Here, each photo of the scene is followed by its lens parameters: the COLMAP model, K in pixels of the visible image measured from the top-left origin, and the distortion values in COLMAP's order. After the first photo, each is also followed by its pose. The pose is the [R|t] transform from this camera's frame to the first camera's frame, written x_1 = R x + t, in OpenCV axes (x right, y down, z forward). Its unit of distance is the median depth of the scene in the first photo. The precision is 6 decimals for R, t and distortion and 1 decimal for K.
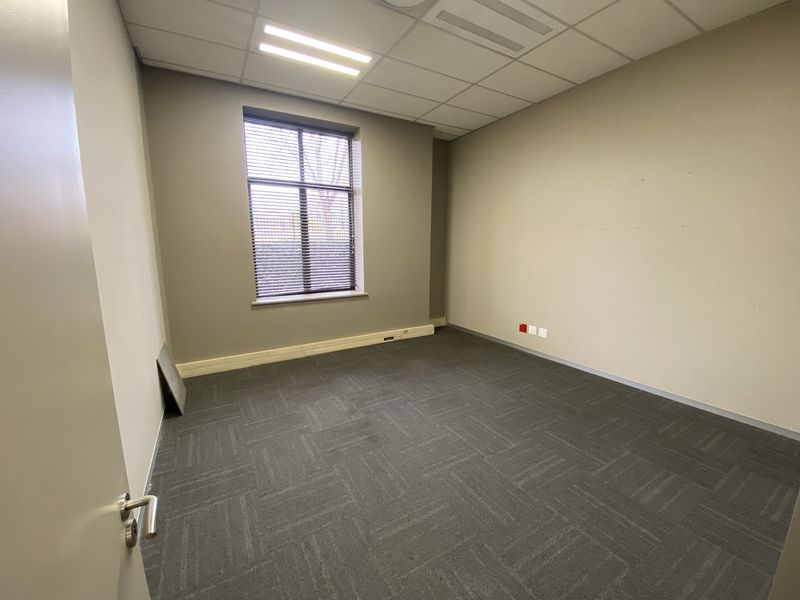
lens RADIAL K [[332.0, 0, 428.1], [0, 332.0, 299.8], [0, 0, 1]] dist [0.000215, -0.000308]
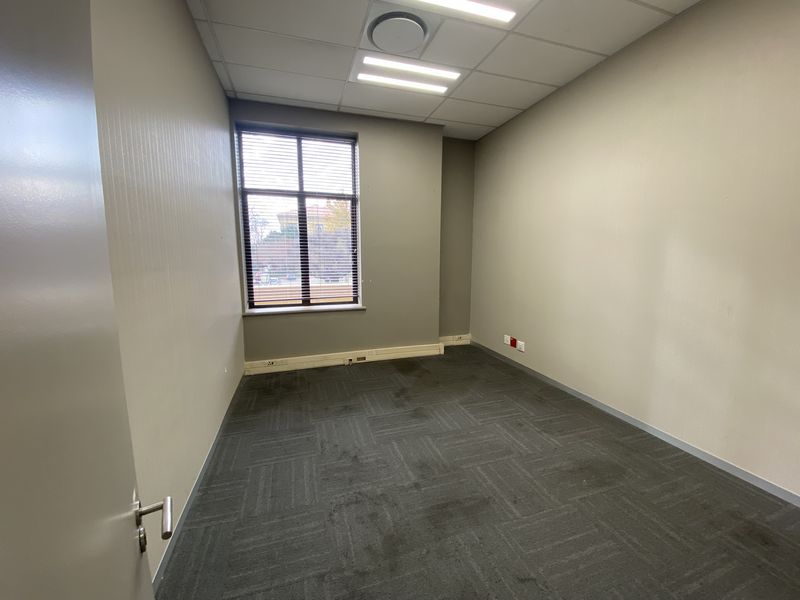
lens RADIAL K [[332.0, 0, 432.4], [0, 332.0, 299.3], [0, 0, 1]] dist [0.000215, -0.000308]
pose [[0.974999, 0.030631, -0.220086, 0.200037], [-0.037135, 0.998985, -0.025476, -0.022506], [0.219082, 0.033012, 0.975148, 0.125751]]
